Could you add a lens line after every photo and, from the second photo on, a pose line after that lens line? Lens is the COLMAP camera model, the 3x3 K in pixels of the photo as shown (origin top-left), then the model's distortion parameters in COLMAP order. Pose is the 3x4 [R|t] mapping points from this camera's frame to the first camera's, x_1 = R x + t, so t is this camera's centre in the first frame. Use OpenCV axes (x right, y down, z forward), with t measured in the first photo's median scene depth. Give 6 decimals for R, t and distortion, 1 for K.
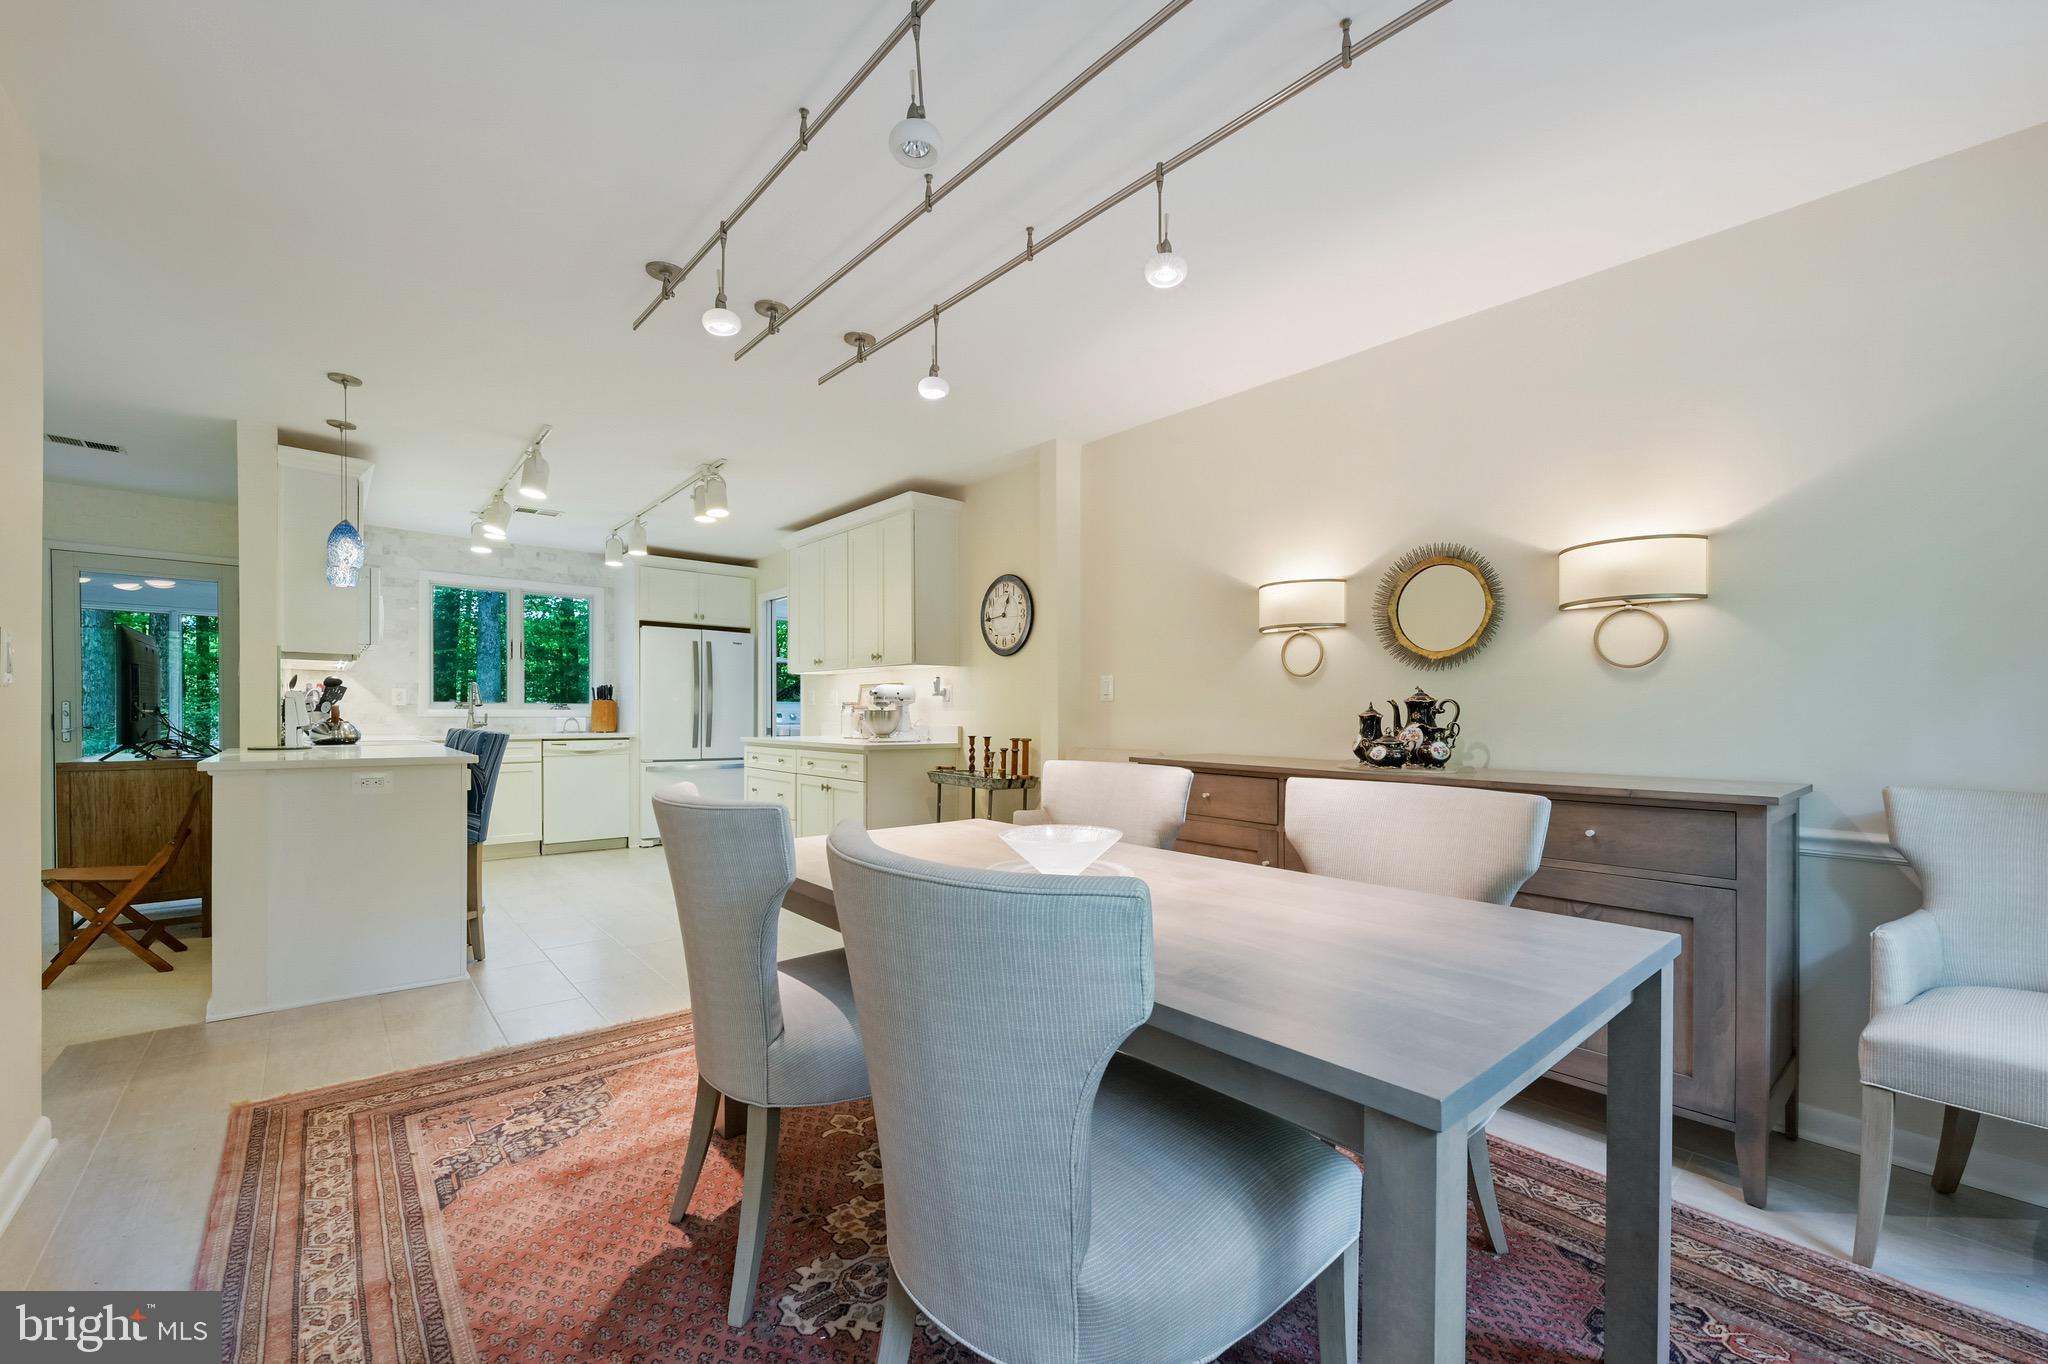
lens RADIAL K [[822.9, 0, 1022.5], [0, 822.9, 723.5], [0, 0, 1]] dist [0.002783, -0.000326]
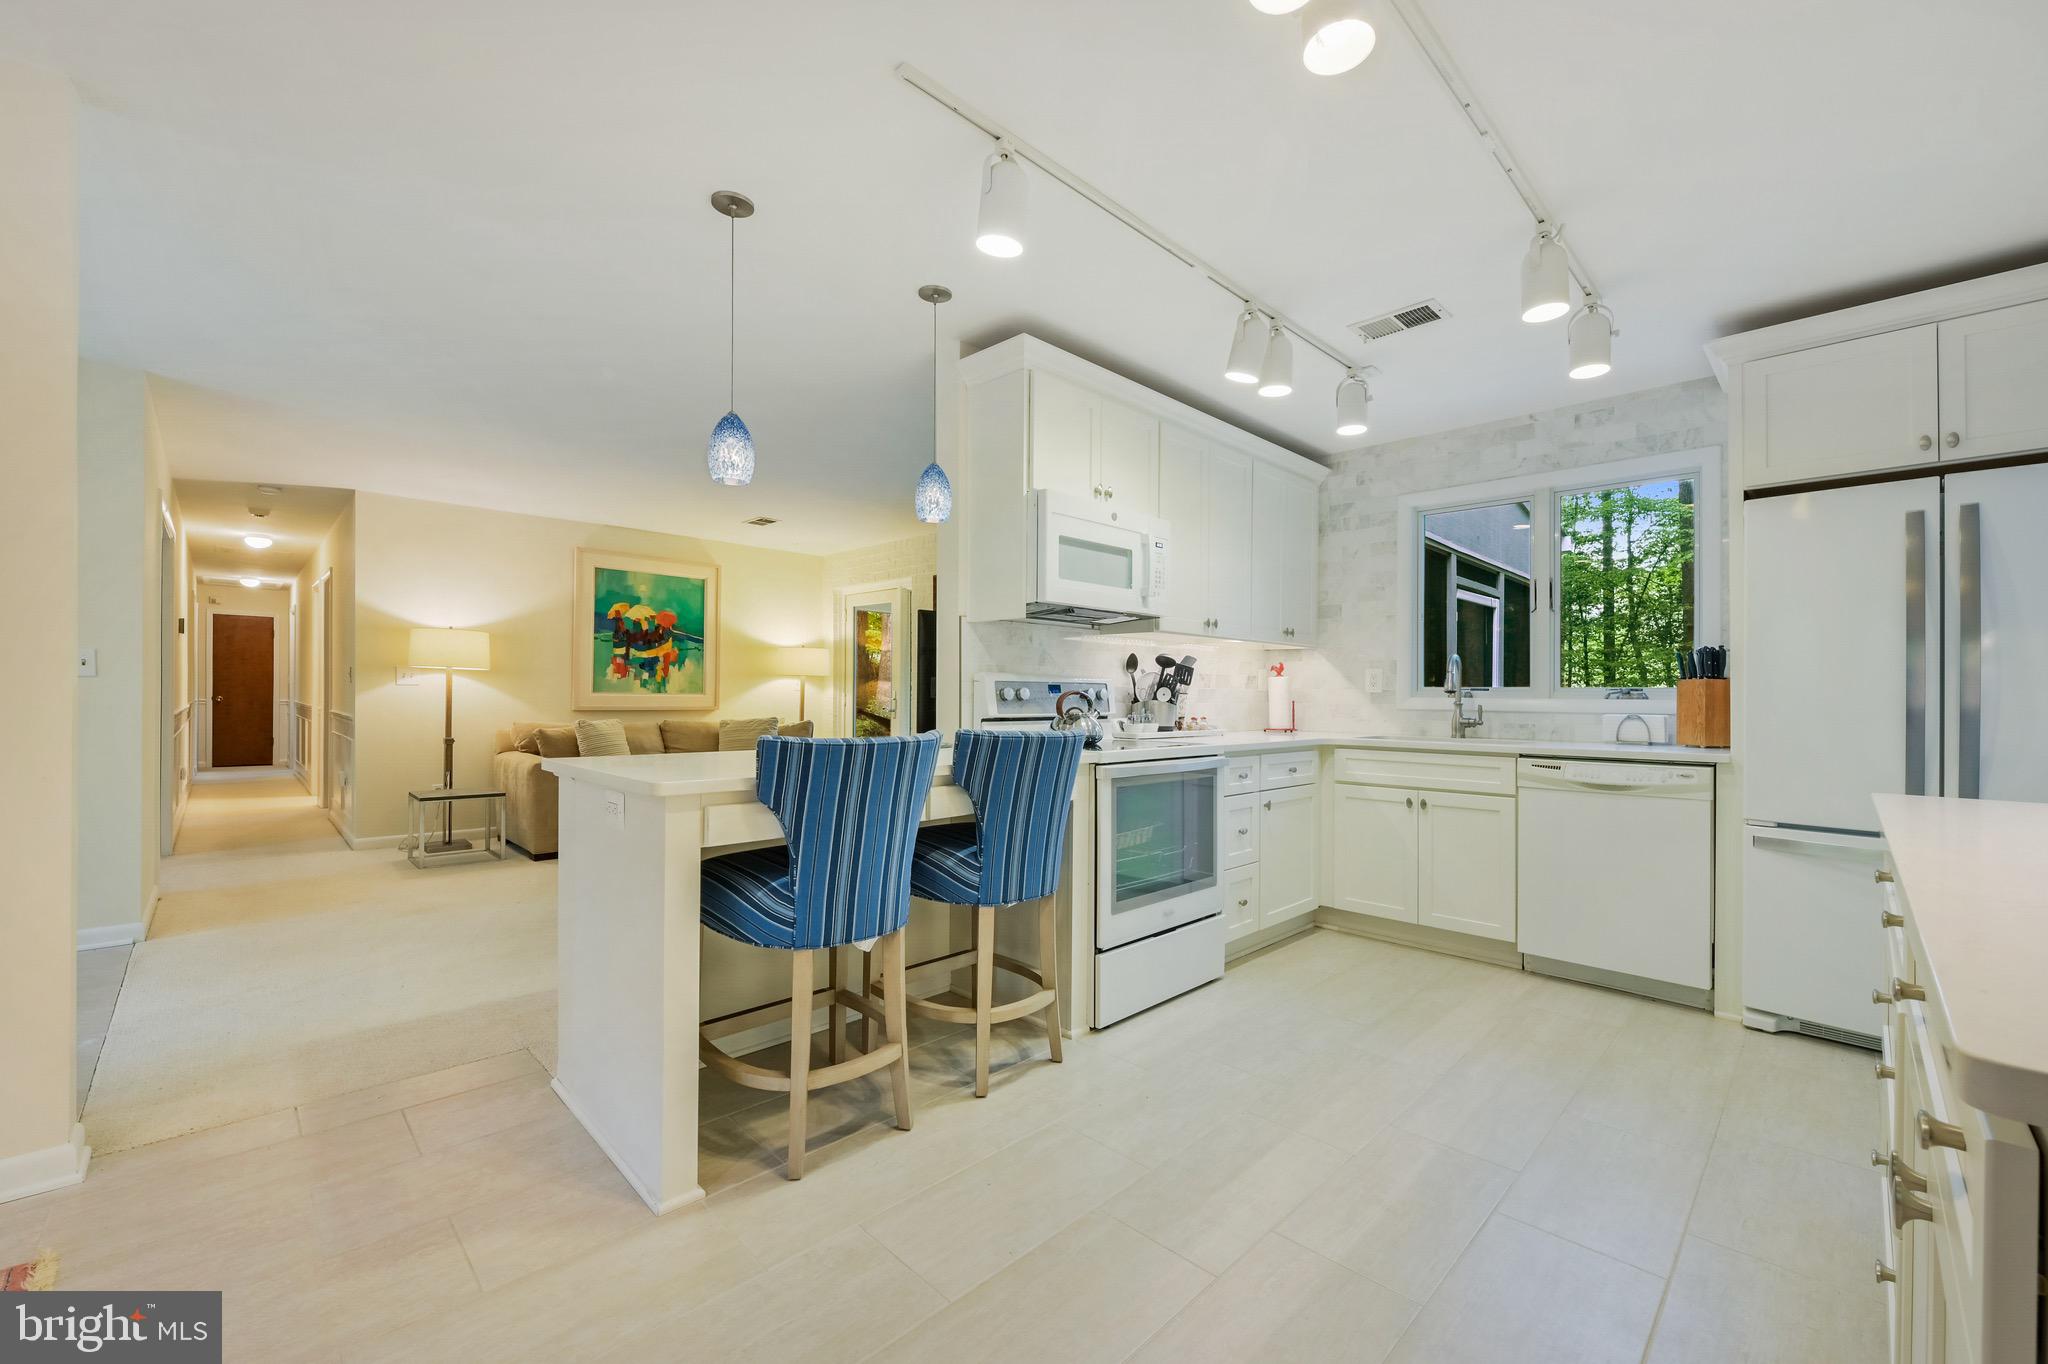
lens RADIAL K [[822.9, 0, 1039.0], [0, 822.9, 688.8], [0, 0, 1]] dist [0.002783, -0.000326]
pose [[0.093431, -0.012273, -0.995550, -0.108805], [-0.018691, 0.999726, -0.014079, -0.014124], [0.995450, 0.019923, 0.093176, 0.880565]]
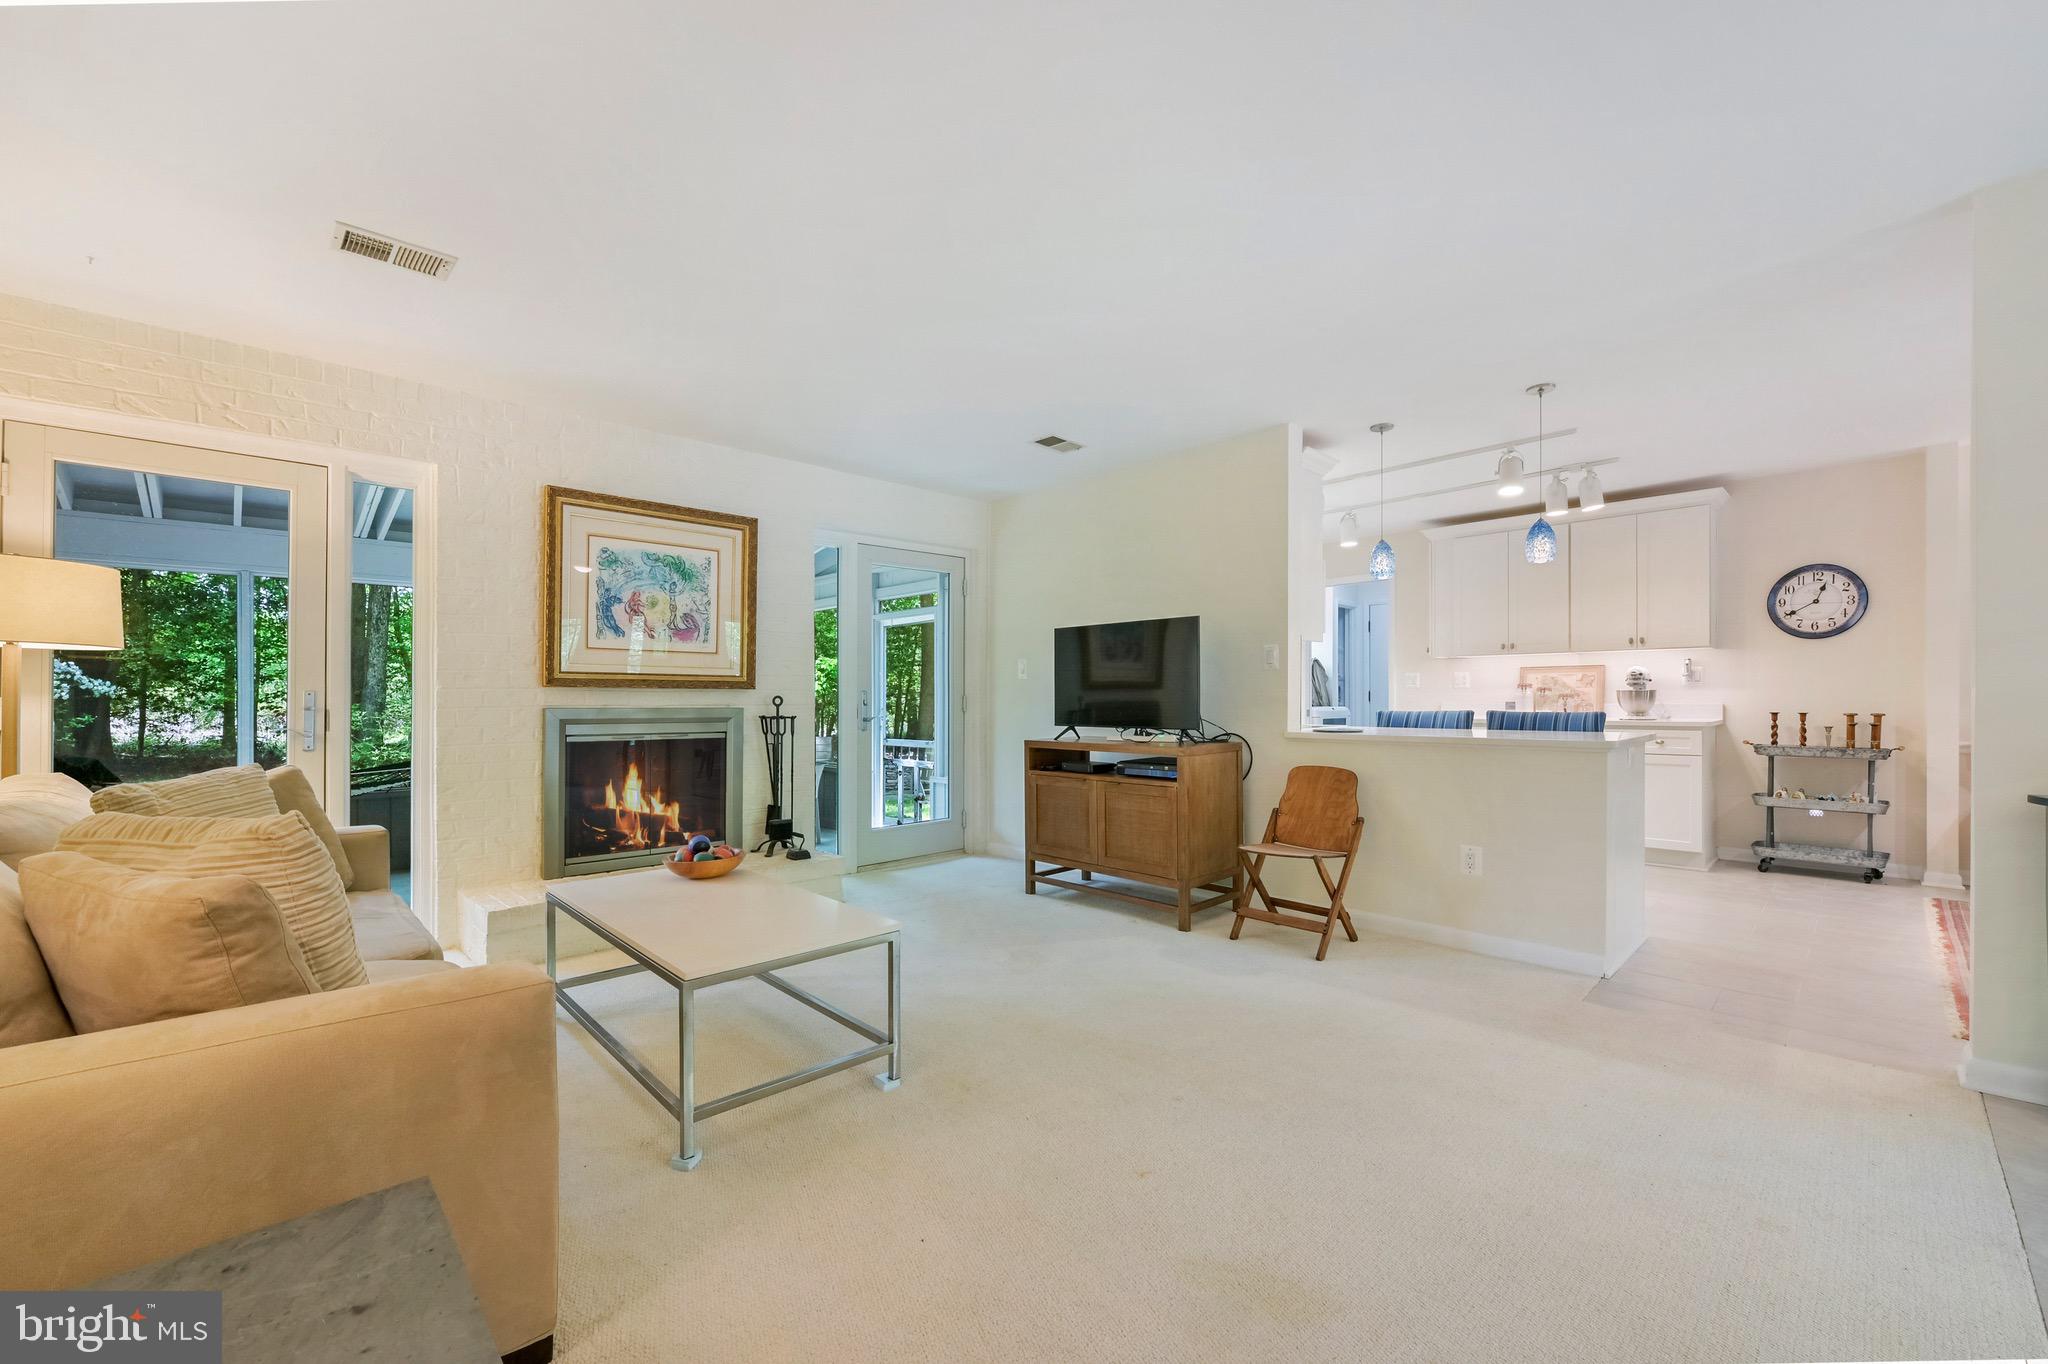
lens RADIAL K [[822.9, 0, 1044.7], [0, 822.9, 710.6], [0, 0, 1]] dist [0.002783, -0.000326]
pose [[0.997584, -0.012718, 0.068303, -1.155562], [0.012387, 0.999909, 0.005269, -0.004932], [-0.068364, -0.004410, 0.997651, -0.028347]]
